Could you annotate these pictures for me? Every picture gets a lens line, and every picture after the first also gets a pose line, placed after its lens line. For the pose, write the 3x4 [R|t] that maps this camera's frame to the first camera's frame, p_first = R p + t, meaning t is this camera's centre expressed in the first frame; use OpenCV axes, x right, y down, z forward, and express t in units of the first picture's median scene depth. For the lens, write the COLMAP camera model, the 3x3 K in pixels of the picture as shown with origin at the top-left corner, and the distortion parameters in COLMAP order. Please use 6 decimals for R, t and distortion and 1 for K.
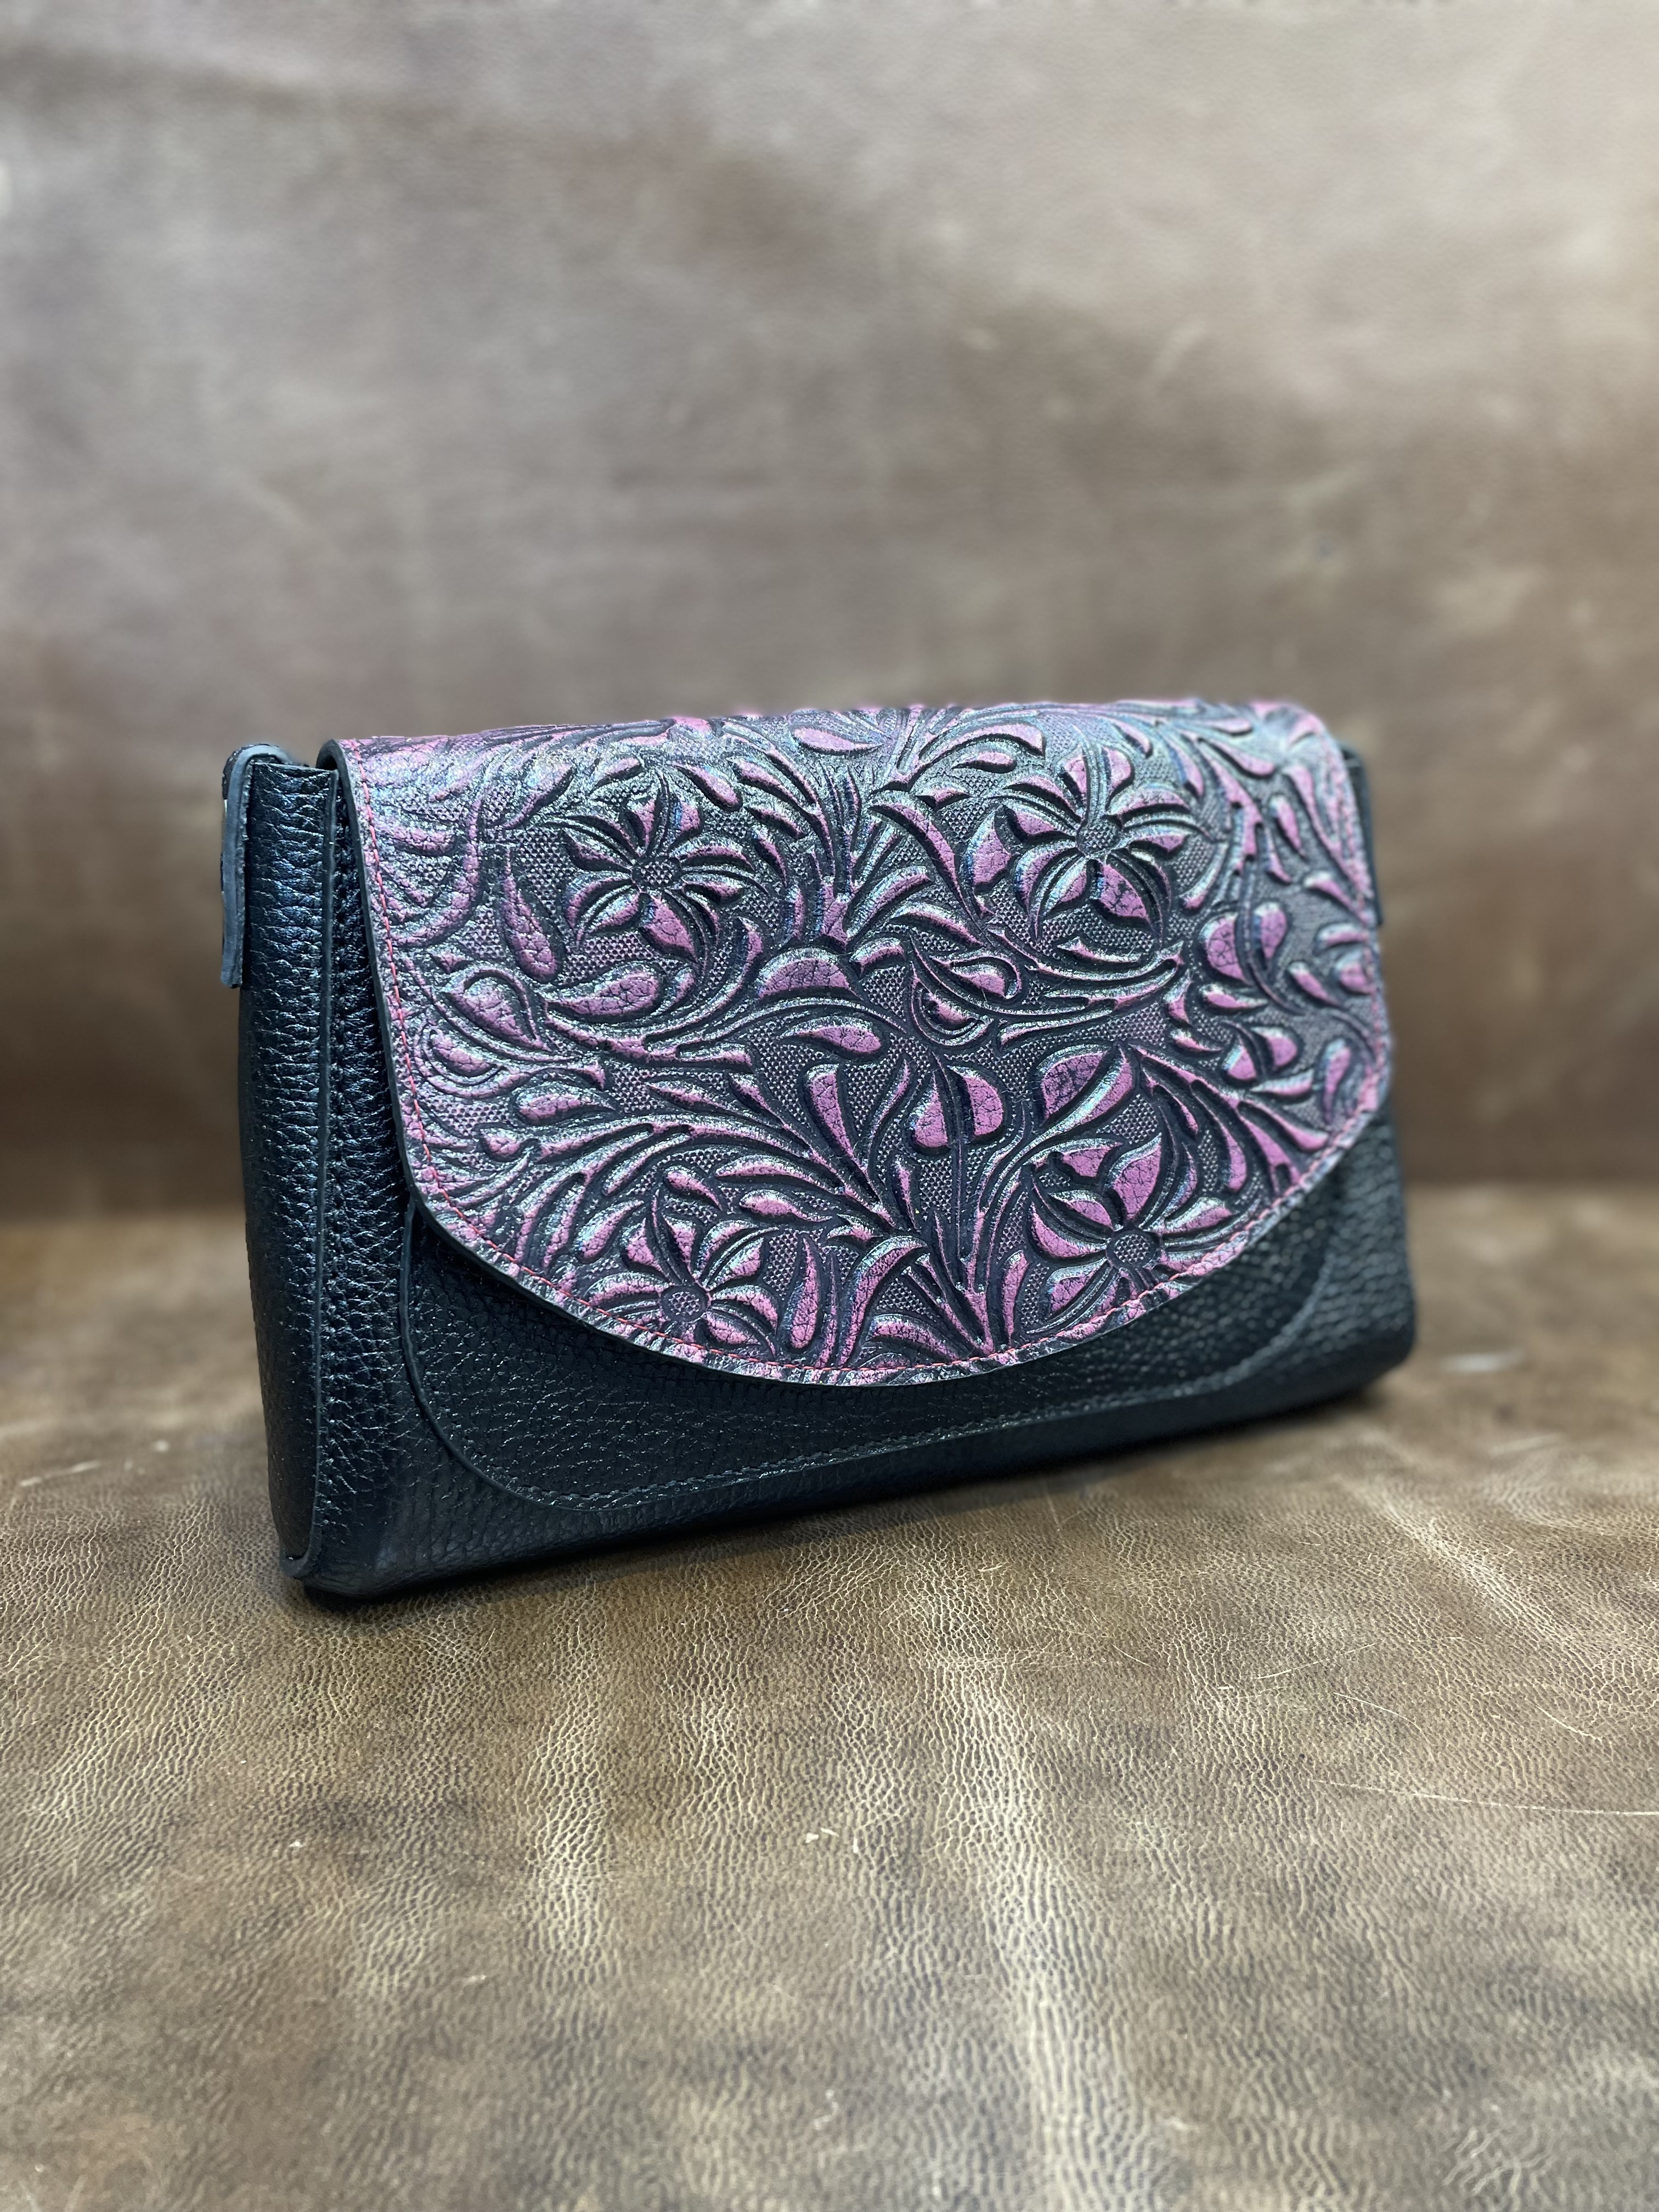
lens RADIAL K [[1682.8, 0, 840.4], [0, 1682.8, 1098.9], [0, 0, 1]] dist [0.067622, -0.098592]
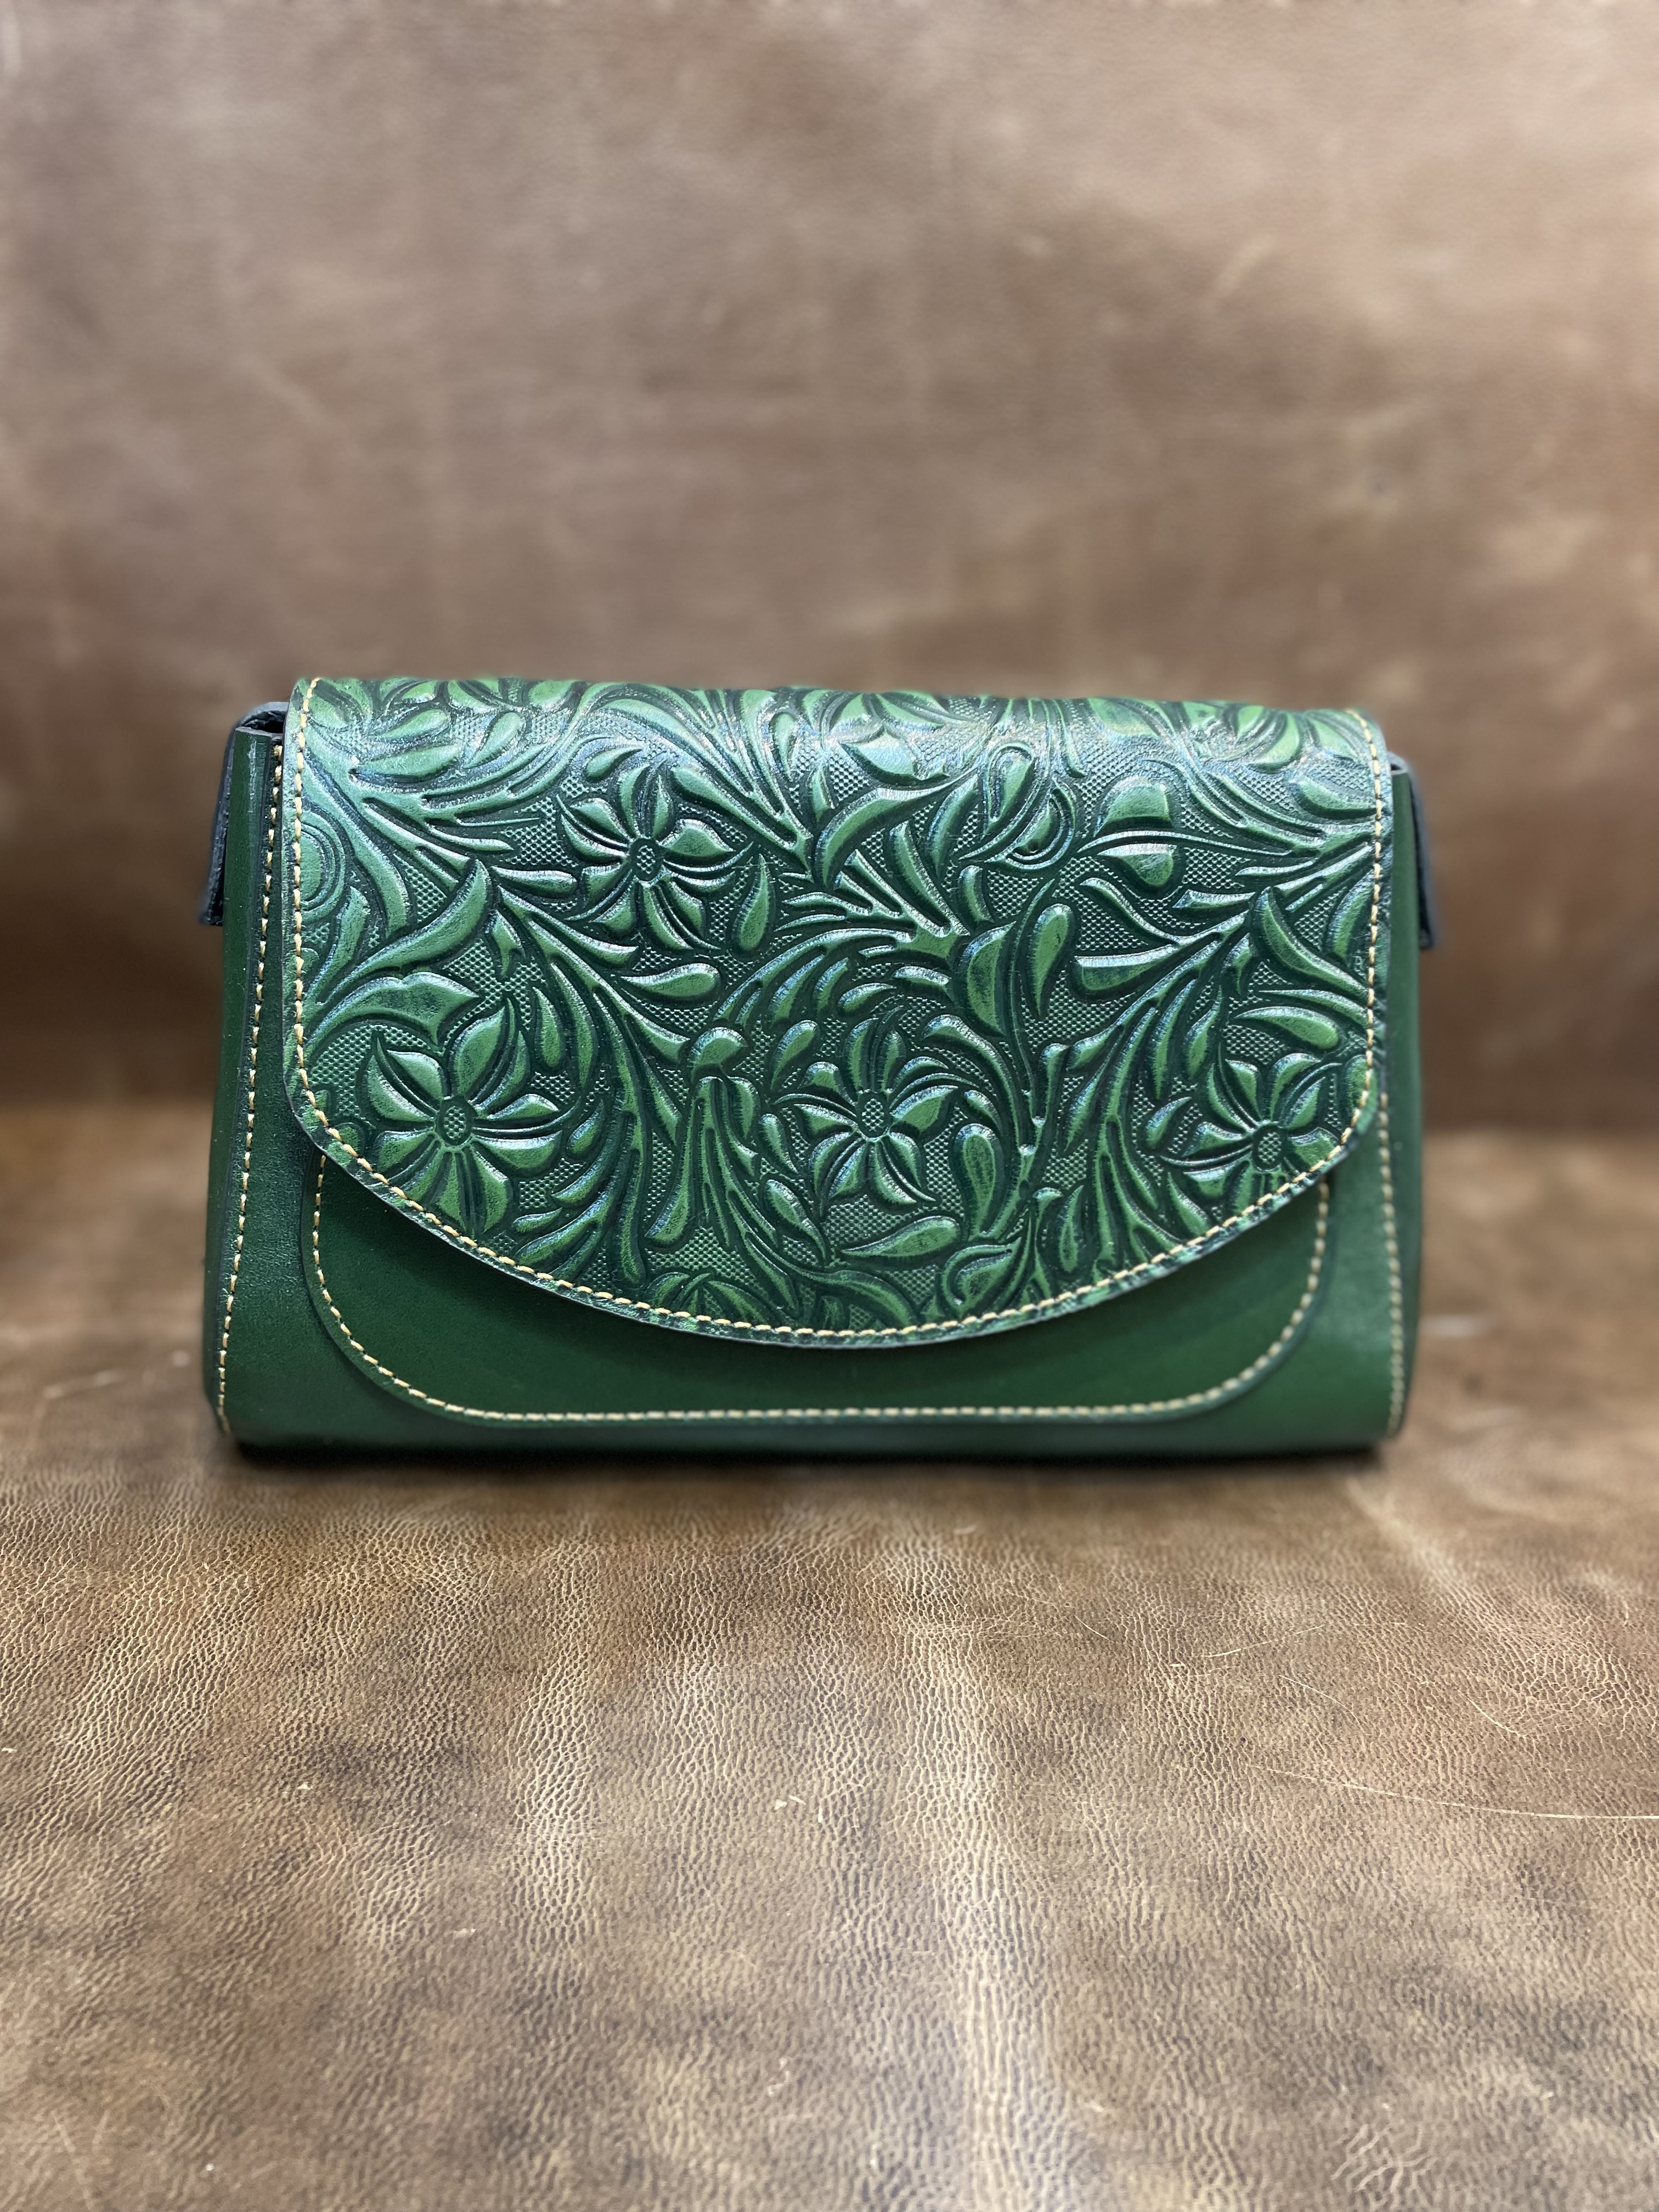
lens RADIAL K [[1682.8, 0, 842.1], [0, 1682.8, 1110.9], [0, 0, 1]] dist [0.067622, -0.098592]
pose [[0.998821, 0.048276, -0.005159, 0.006772], [-0.047286, 0.991389, 0.122114, -0.141249], [0.011010, -0.121726, 0.992503, -0.017009]]
